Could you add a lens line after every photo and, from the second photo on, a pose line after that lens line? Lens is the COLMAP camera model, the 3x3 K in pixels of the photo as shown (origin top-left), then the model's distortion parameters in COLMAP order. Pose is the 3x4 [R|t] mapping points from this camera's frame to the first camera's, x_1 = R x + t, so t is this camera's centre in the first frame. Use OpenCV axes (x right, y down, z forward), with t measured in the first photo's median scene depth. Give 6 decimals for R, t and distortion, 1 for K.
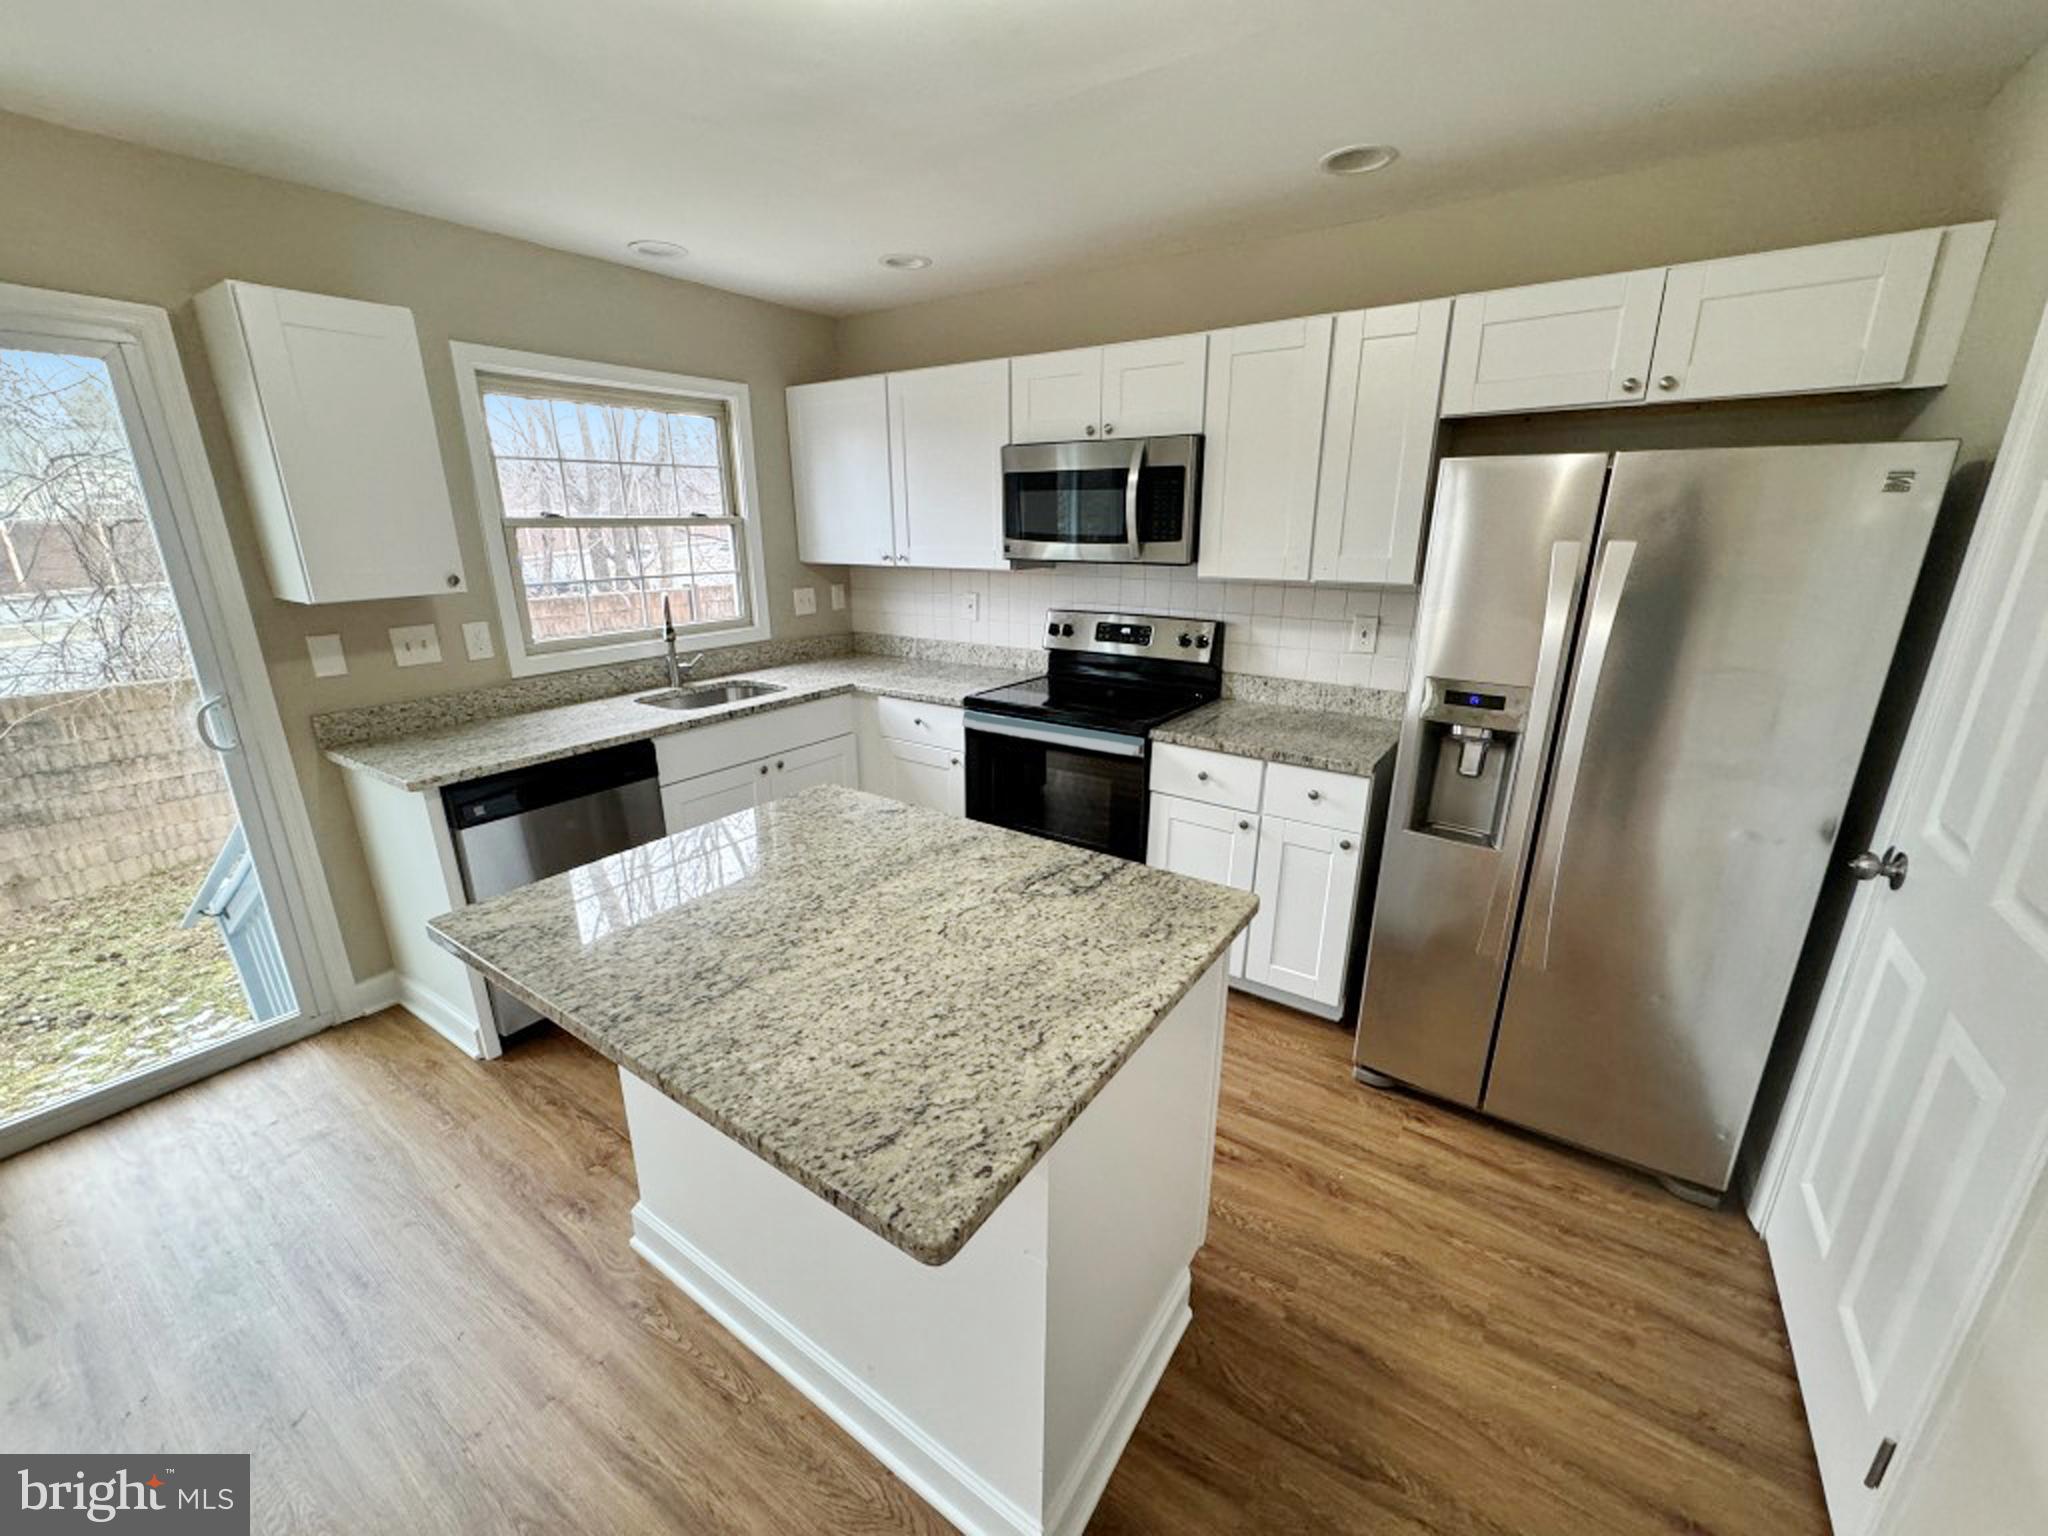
lens RADIAL K [[829.9, 0, 1021.4], [0, 829.9, 766.7], [0, 0, 1]] dist [-0.003092, 0.000603]
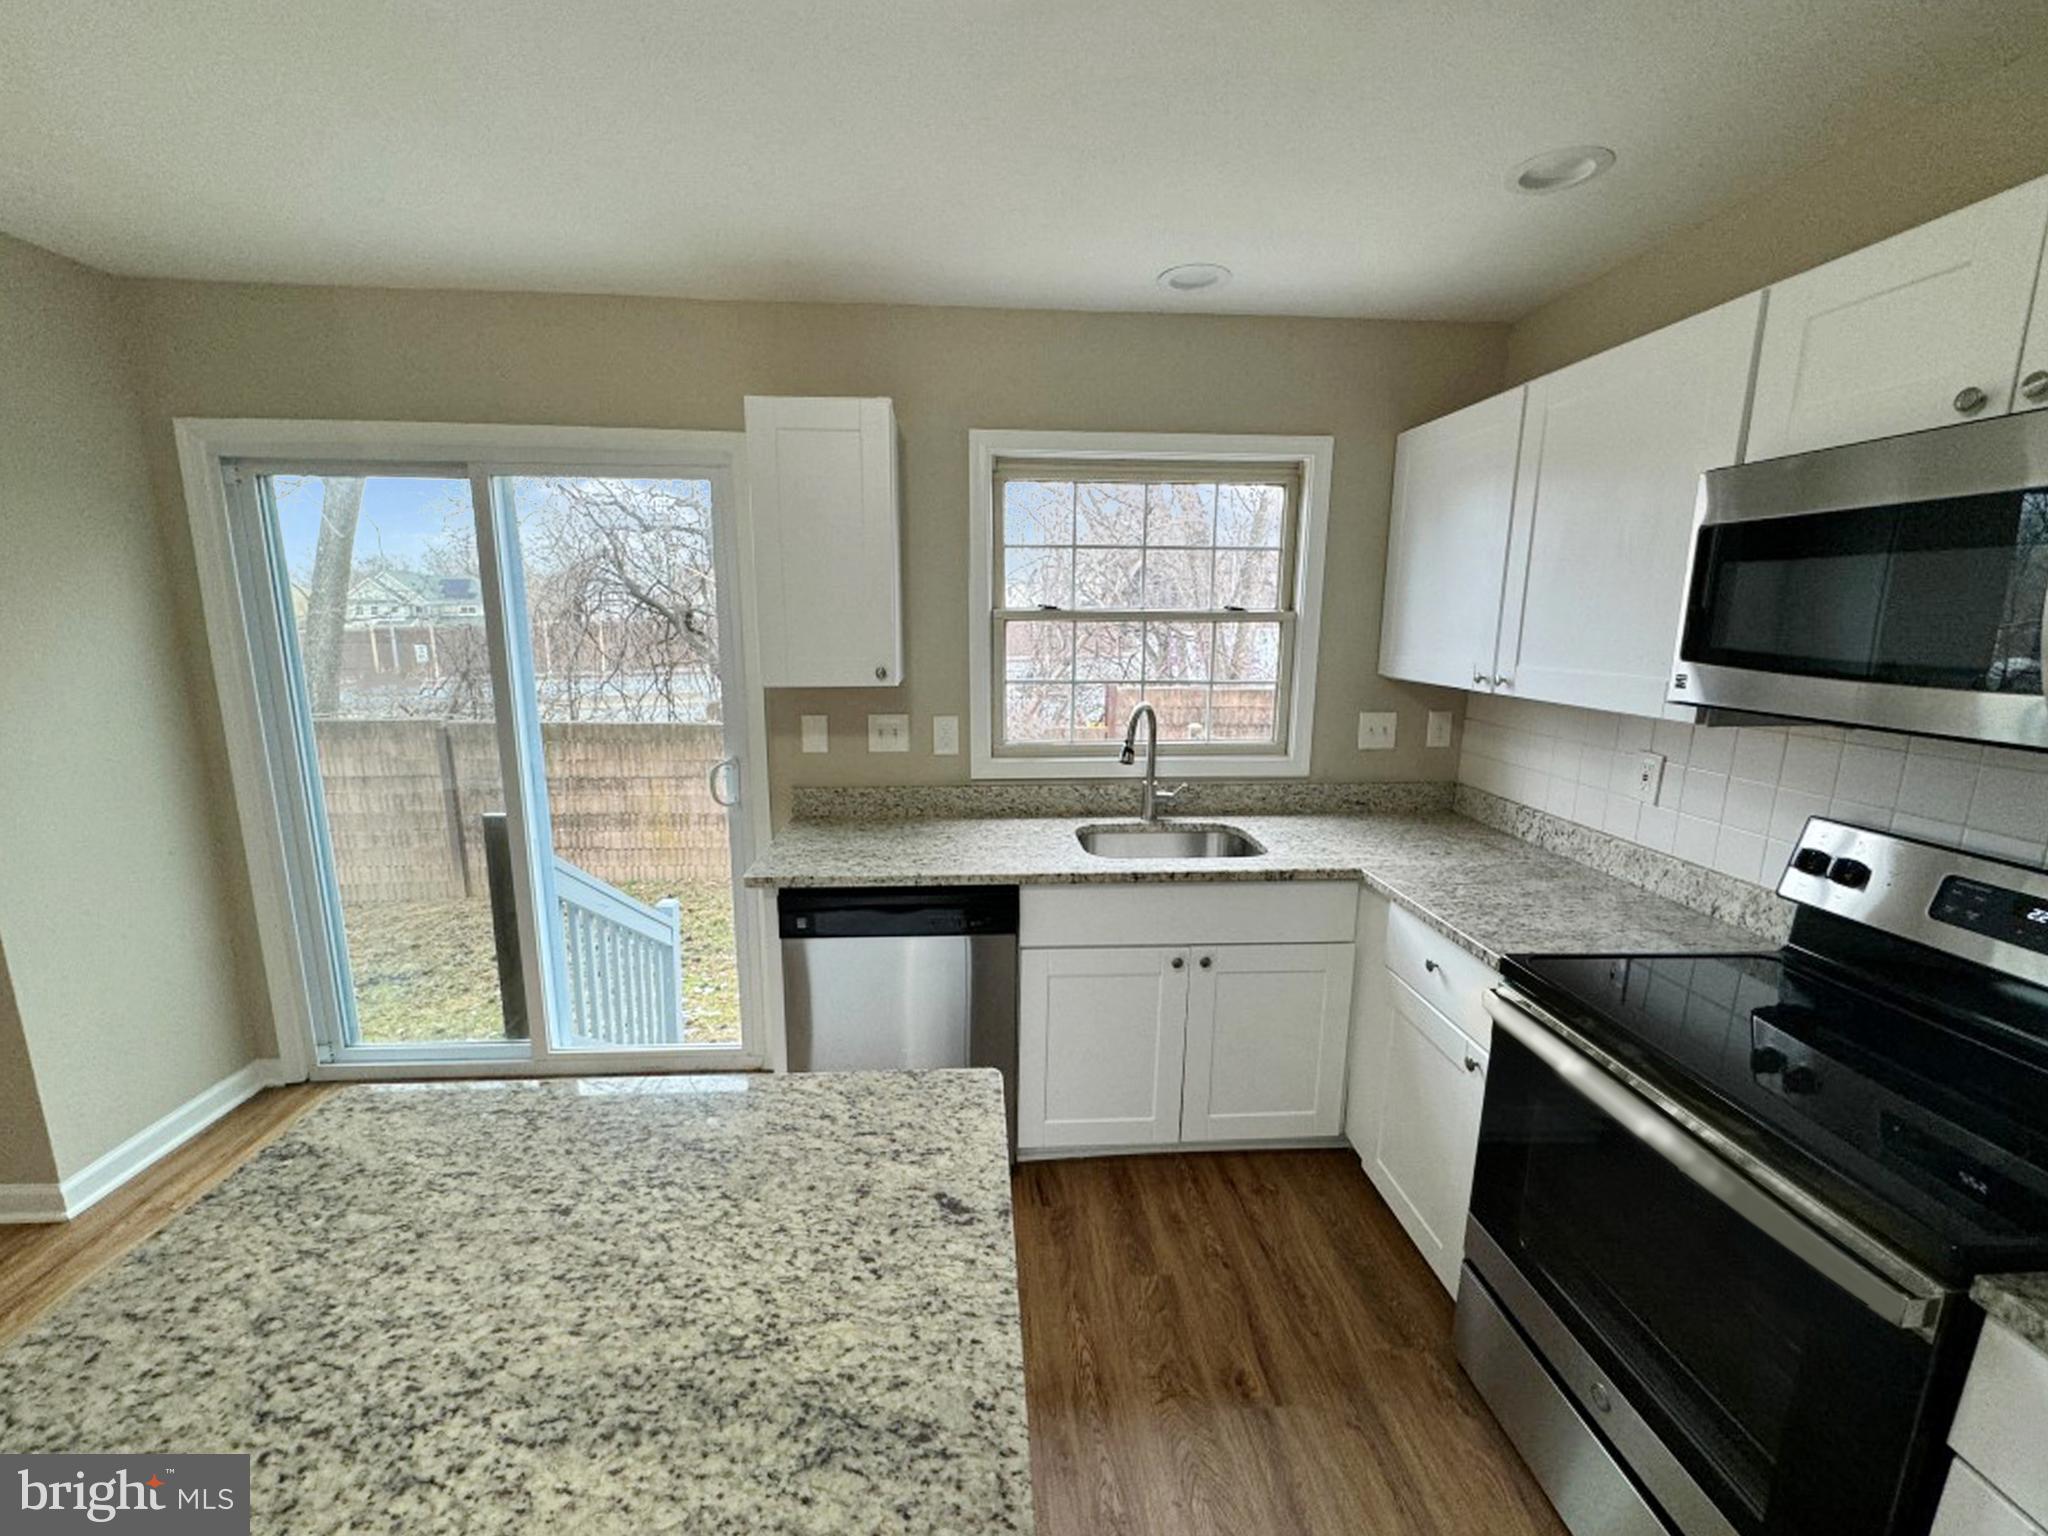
lens RADIAL K [[829.9, 0, 1017.7], [0, 829.9, 768.1], [0, 0, 1]] dist [-0.003092, 0.000603]
pose [[0.616833, 0.153830, -0.771916, 0.147463], [-0.236440, 0.971635, 0.004693, -0.152288], [0.750742, 0.179617, 0.635707, 0.505709]]
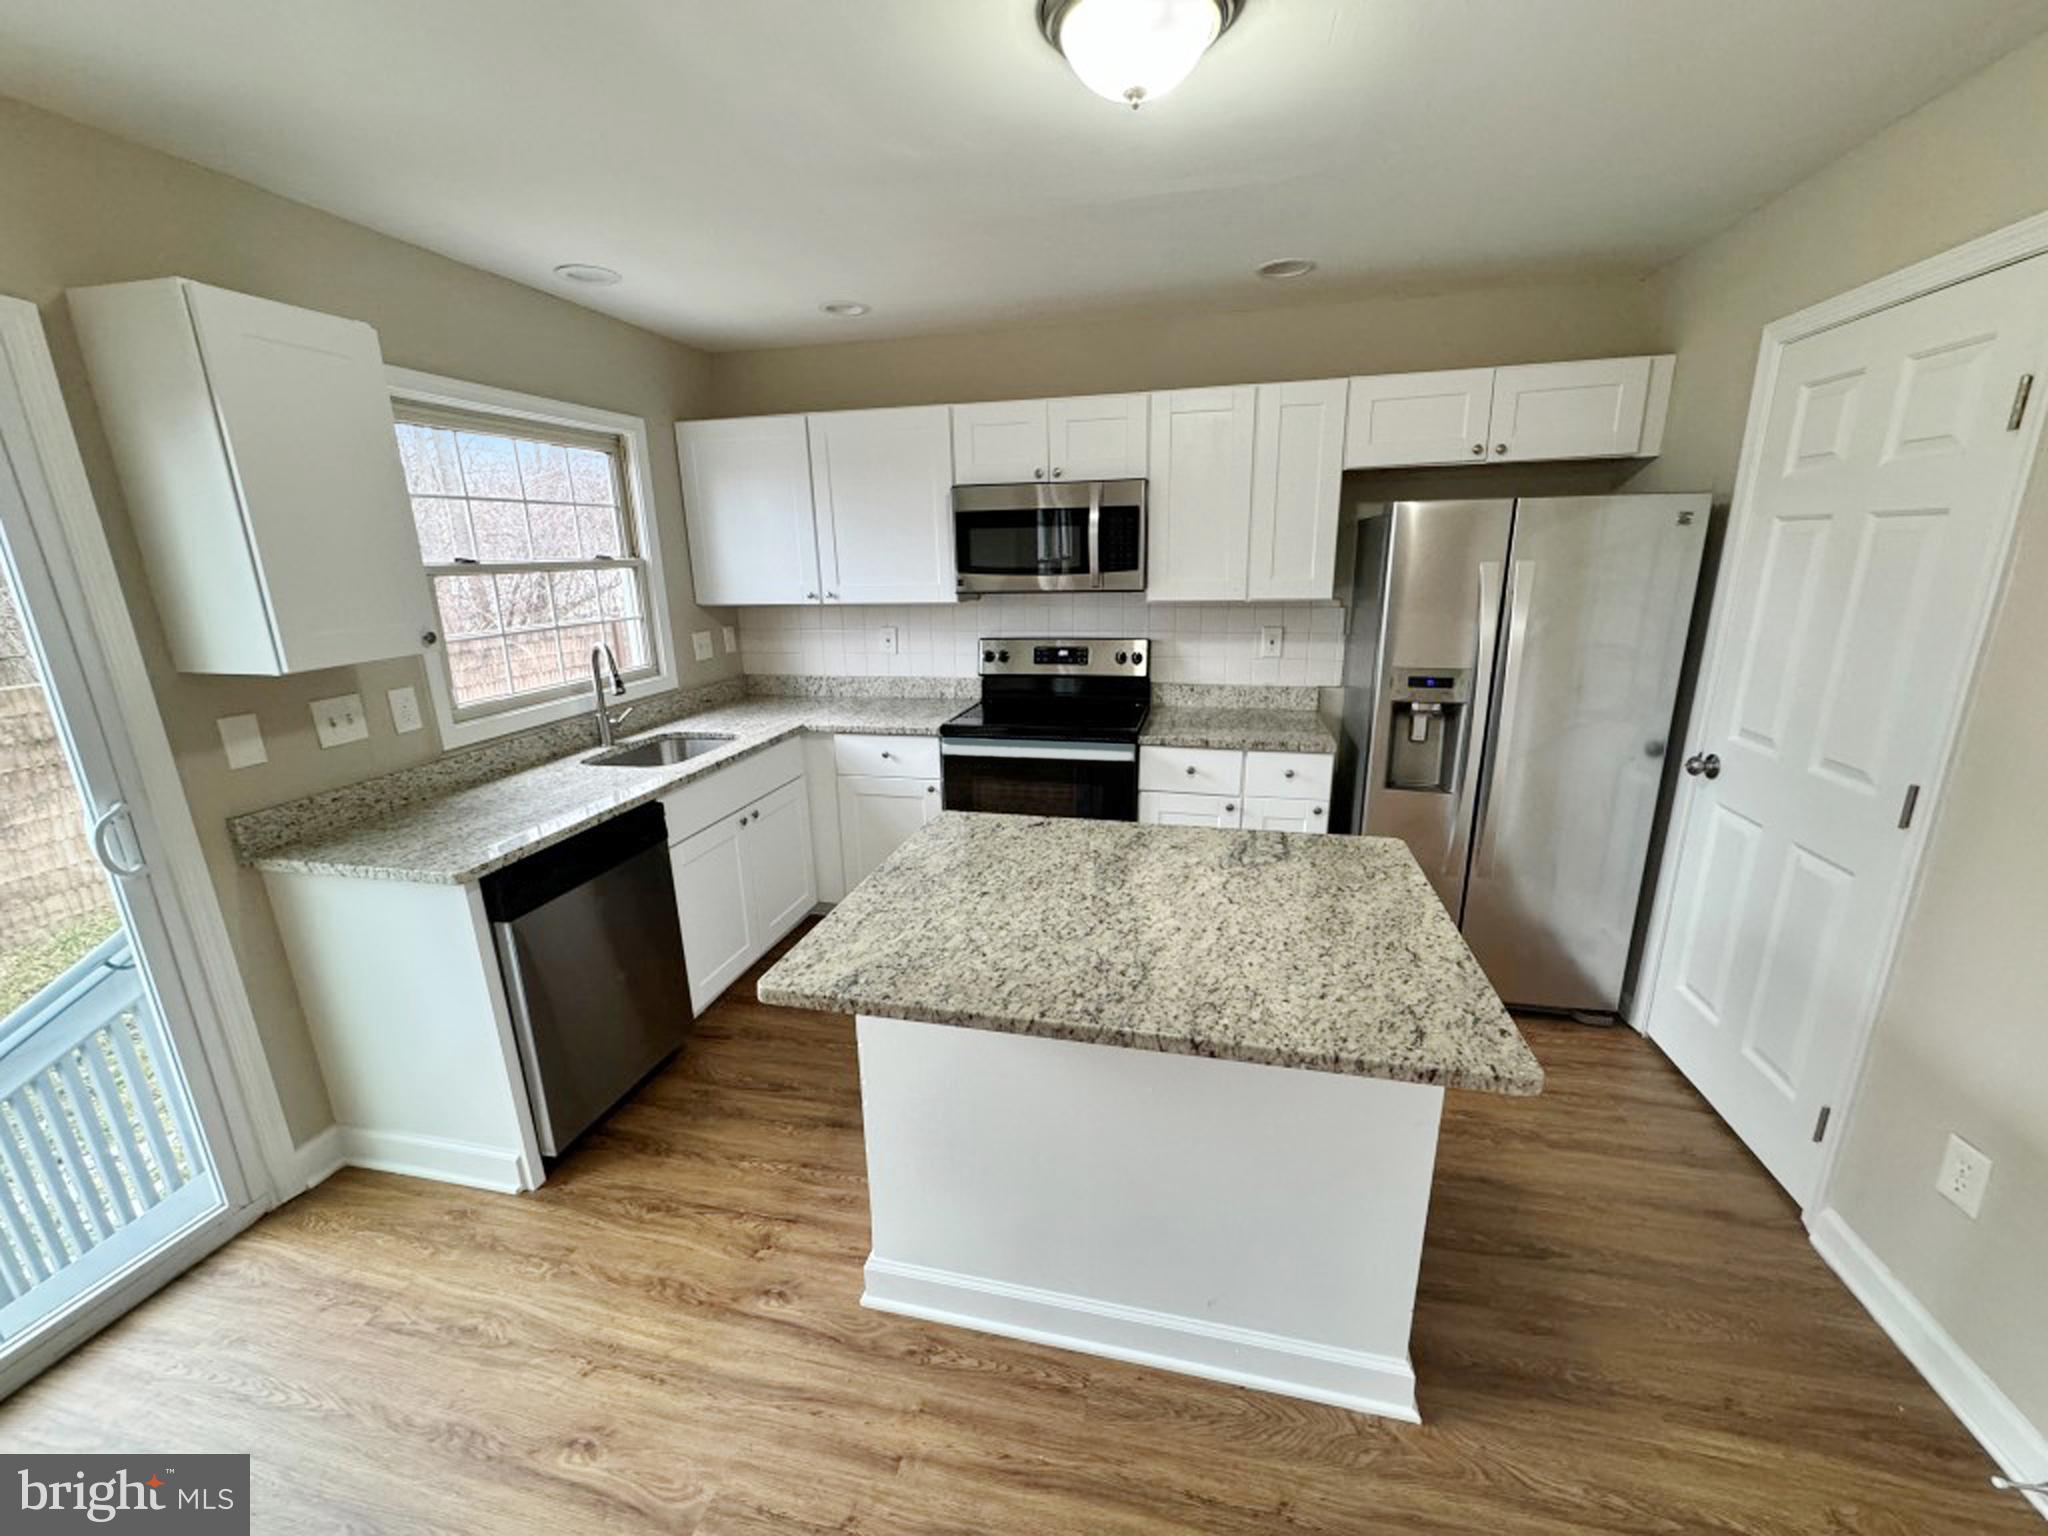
lens RADIAL K [[829.9, 0, 1024.1], [0, 829.9, 766.6], [0, 0, 1]] dist [-0.003092, 0.000603]
pose [[0.930211, -0.109486, 0.350313, -0.405274], [0.122977, 0.992274, -0.016425, -0.003875], [-0.345808, 0.058359, 0.936489, -0.003543]]
